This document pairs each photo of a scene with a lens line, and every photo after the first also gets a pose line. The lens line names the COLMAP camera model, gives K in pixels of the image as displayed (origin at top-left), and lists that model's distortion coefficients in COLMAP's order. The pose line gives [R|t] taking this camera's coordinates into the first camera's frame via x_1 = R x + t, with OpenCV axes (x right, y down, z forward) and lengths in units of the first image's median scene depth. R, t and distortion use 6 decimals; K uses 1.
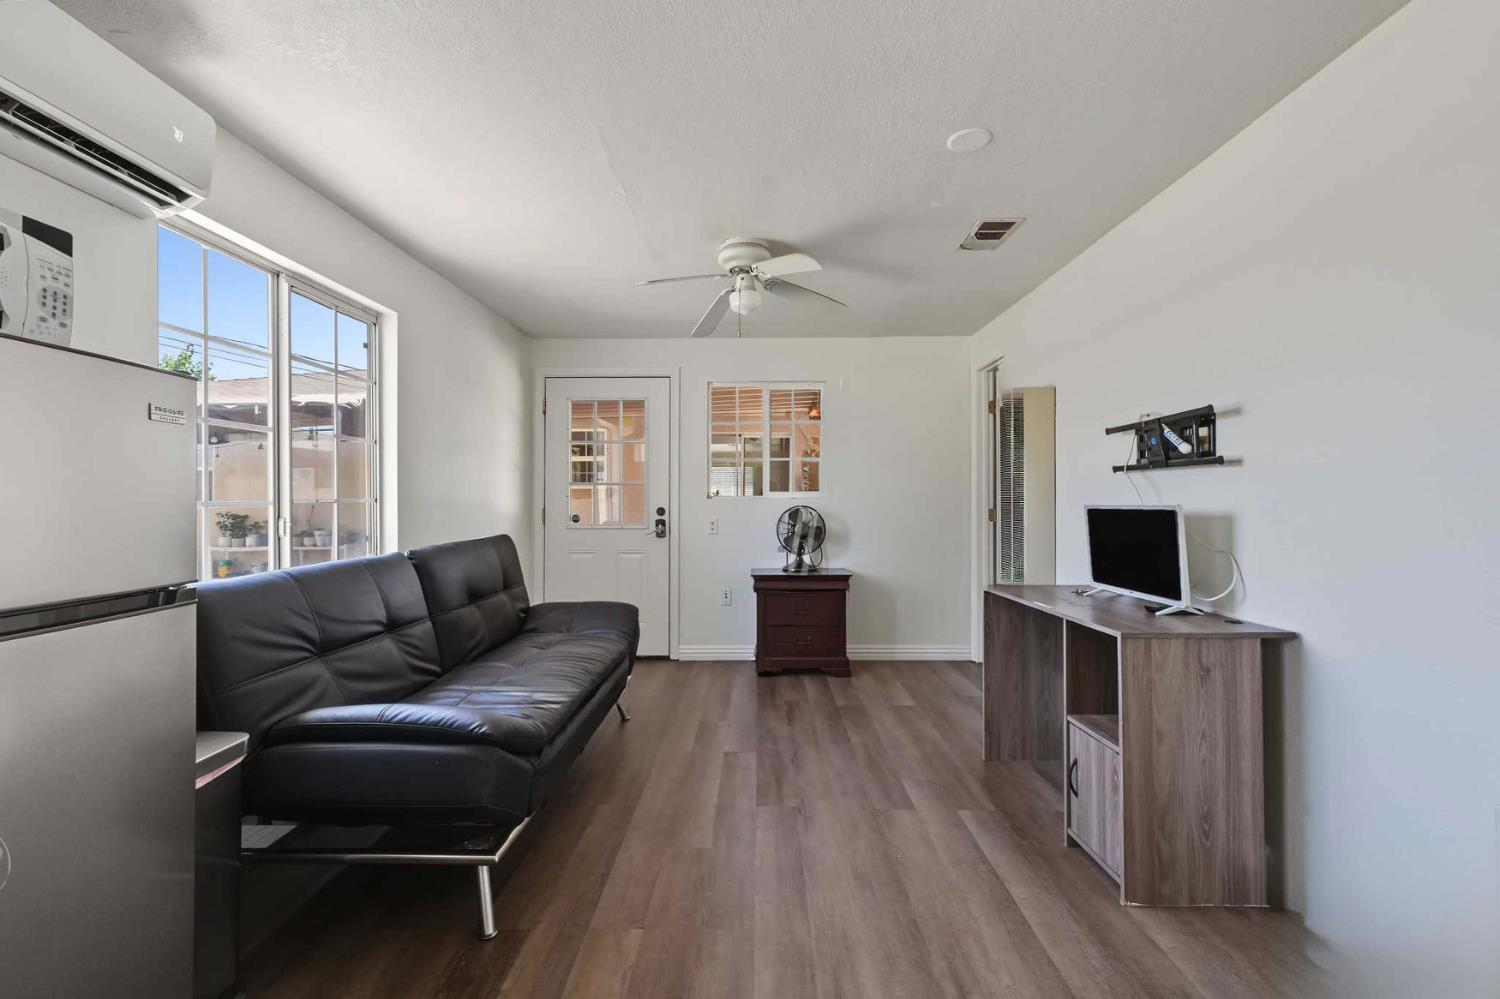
lens RADIAL K [[650.0, 0, 744.2], [0, 650.0, 489.5], [0, 0, 1]] dist [0.004529, 0.000544]
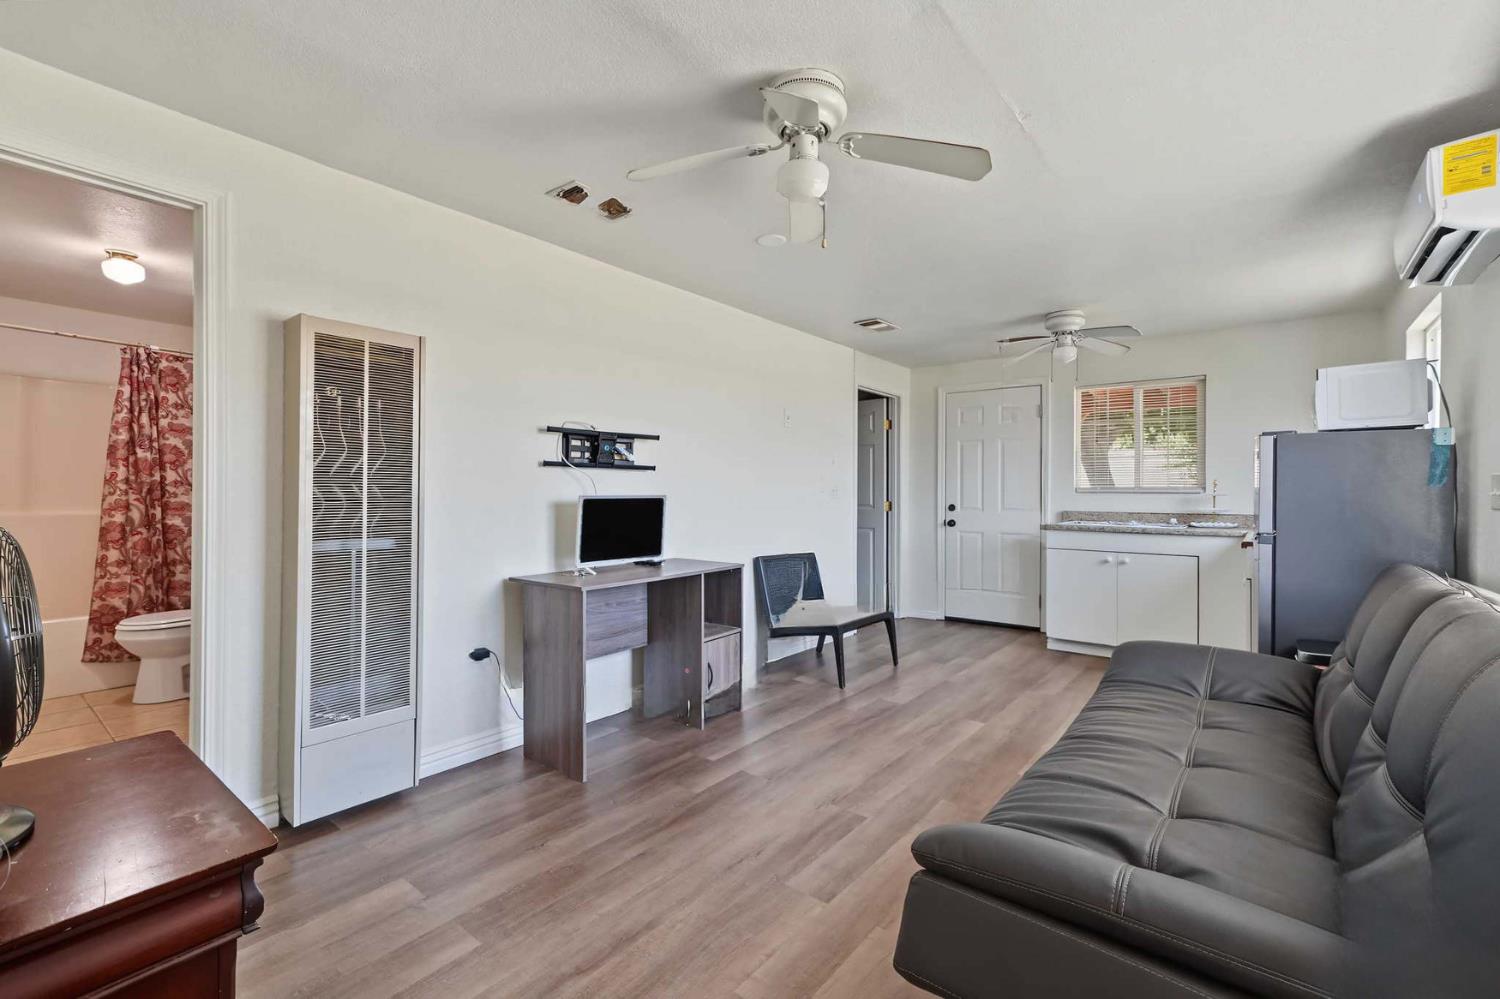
lens RADIAL K [[650.0, 0, 744.2], [0, 650.0, 489.5], [0, 0, 1]] dist [0.004529, 0.000544]
pose [[-0.791956, 0.000658, 0.610578, -0.462081], [-0.013566, 0.999734, -0.018674, 0.036004], [-0.610428, -0.023072, -0.791736, 2.078133]]
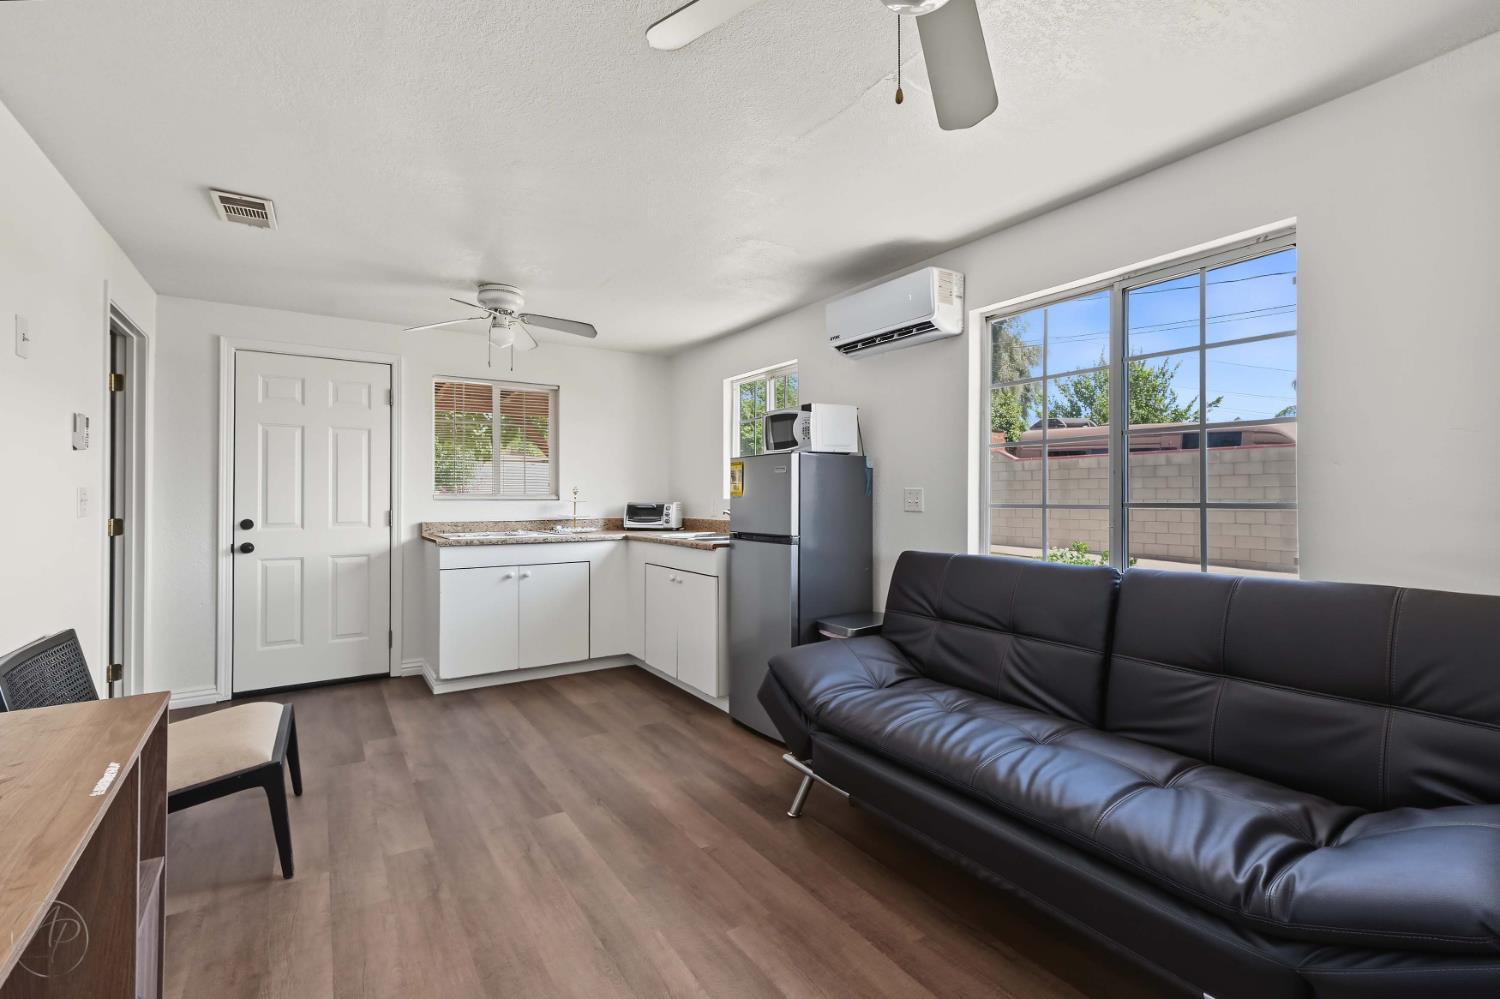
lens RADIAL K [[661.1, 0, 749.1], [0, 661.1, 492.6], [0, 0, 1]] dist [0.000724, 0.000084]
pose [[-0.825319, -0.001177, -0.564665, 0.386287], [0.012233, 0.999726, -0.019963, 0.015165], [0.564534, -0.023383, -0.825079, 1.680922]]
